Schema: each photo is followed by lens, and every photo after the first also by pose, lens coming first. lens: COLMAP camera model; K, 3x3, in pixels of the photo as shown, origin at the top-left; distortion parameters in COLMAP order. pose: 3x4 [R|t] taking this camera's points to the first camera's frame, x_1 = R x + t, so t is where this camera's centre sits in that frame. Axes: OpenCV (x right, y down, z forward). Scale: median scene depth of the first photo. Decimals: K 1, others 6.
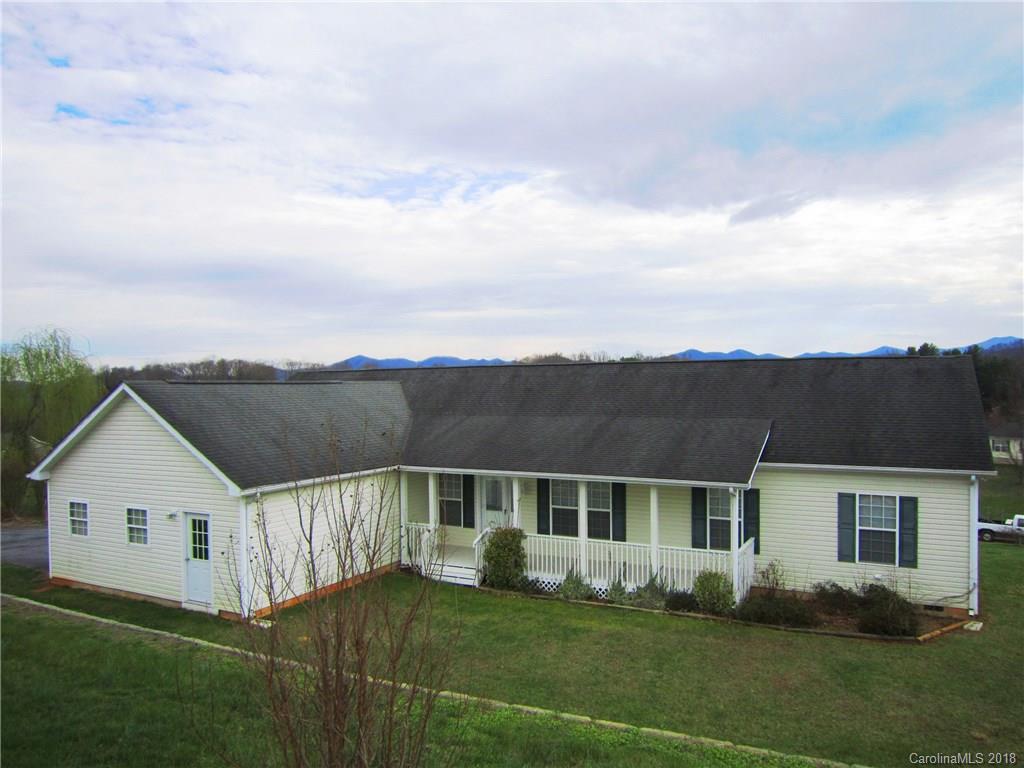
lens RADIAL K [[723.1, 0, 515.7], [0, 723.1, 403.2], [0, 0, 1]] dist [-0.007681, -0.006086]
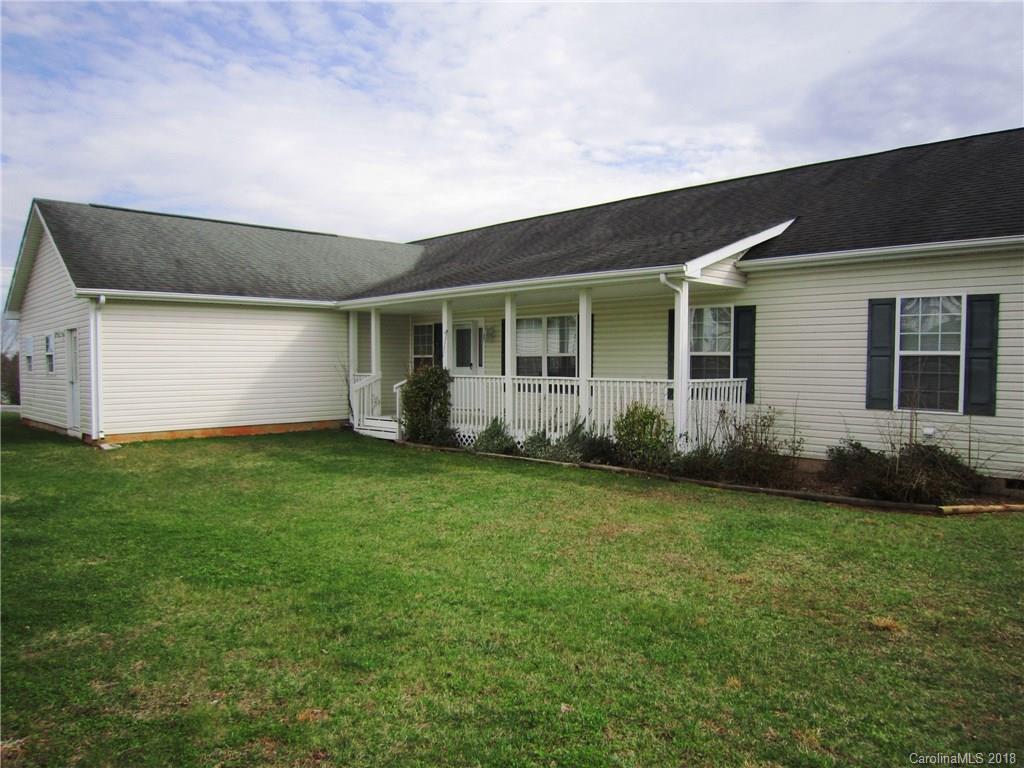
lens RADIAL K [[723.1, 0, 515.7], [0, 723.1, 403.2], [0, 0, 1]] dist [-0.007681, -0.006086]
pose [[0.952646, 0.030400, -0.302558, 0.349476], [-0.016483, 0.998690, 0.048446, 0.190450], [0.303634, -0.041165, 0.951899, 0.307570]]
